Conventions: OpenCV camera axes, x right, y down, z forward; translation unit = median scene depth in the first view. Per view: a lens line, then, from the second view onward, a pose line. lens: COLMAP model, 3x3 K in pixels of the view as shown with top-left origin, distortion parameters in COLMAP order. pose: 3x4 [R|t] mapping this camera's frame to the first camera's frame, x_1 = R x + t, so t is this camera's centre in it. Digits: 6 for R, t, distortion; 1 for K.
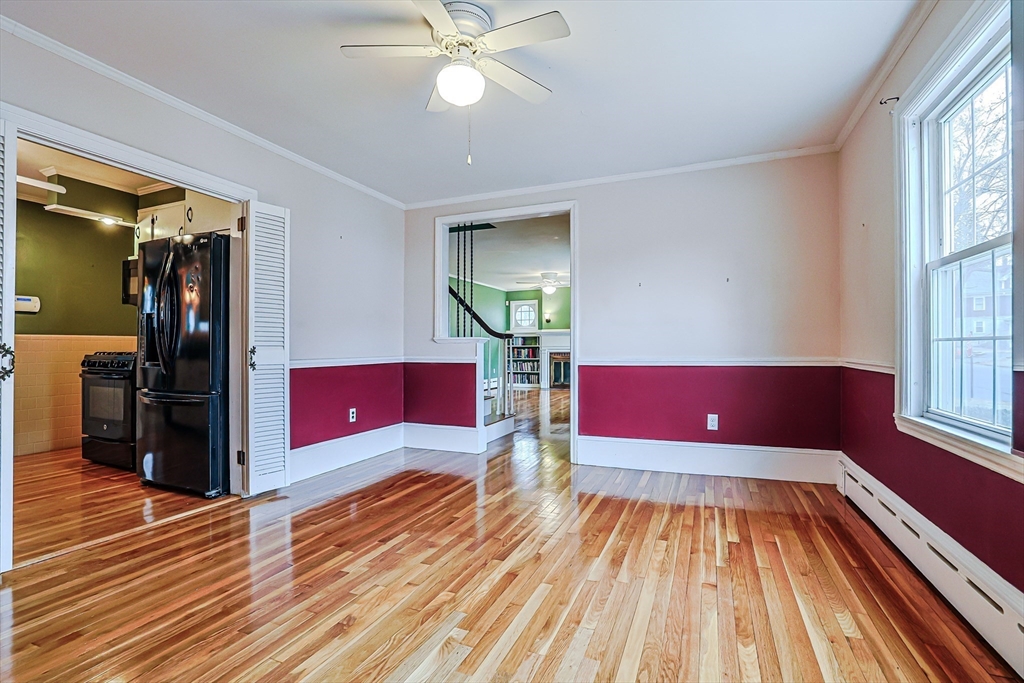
lens RADIAL K [[467.4, 0, 512.0], [0, 467.4, 341.5], [0, 0, 1]] dist [-0.031522, 0.001450]
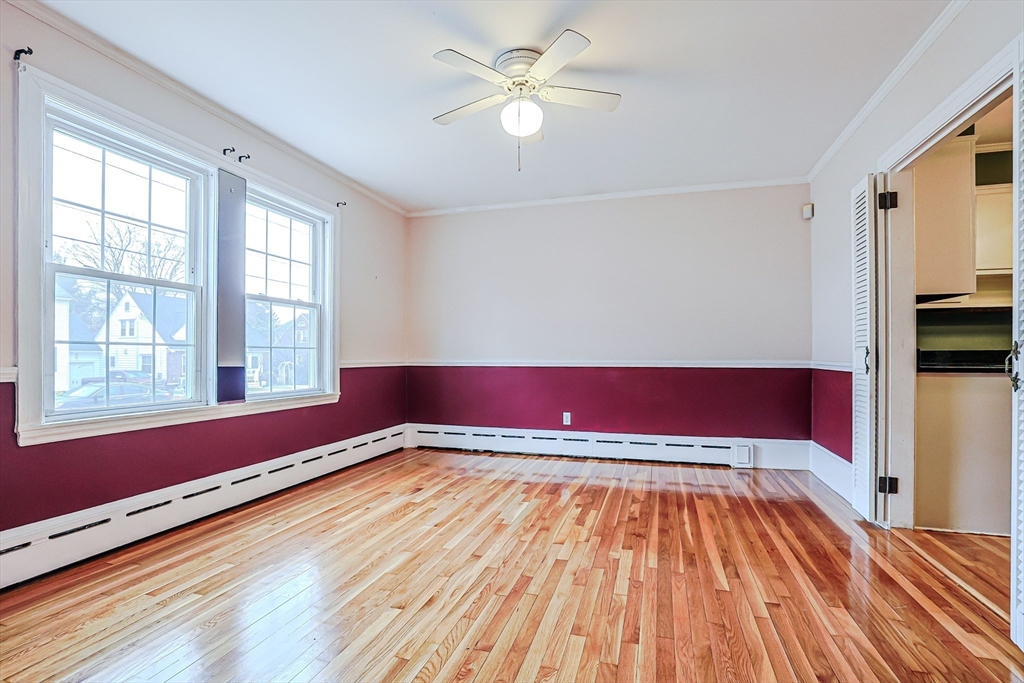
lens RADIAL K [[467.4, 0, 512.0], [0, 467.4, 341.5], [0, 0, 1]] dist [-0.031522, 0.001450]
pose [[-0.994596, 0.001372, -0.103816, 0.031407], [0.005173, 0.999325, -0.036358, 0.037201], [0.103697, -0.036699, -0.993932, 2.136574]]
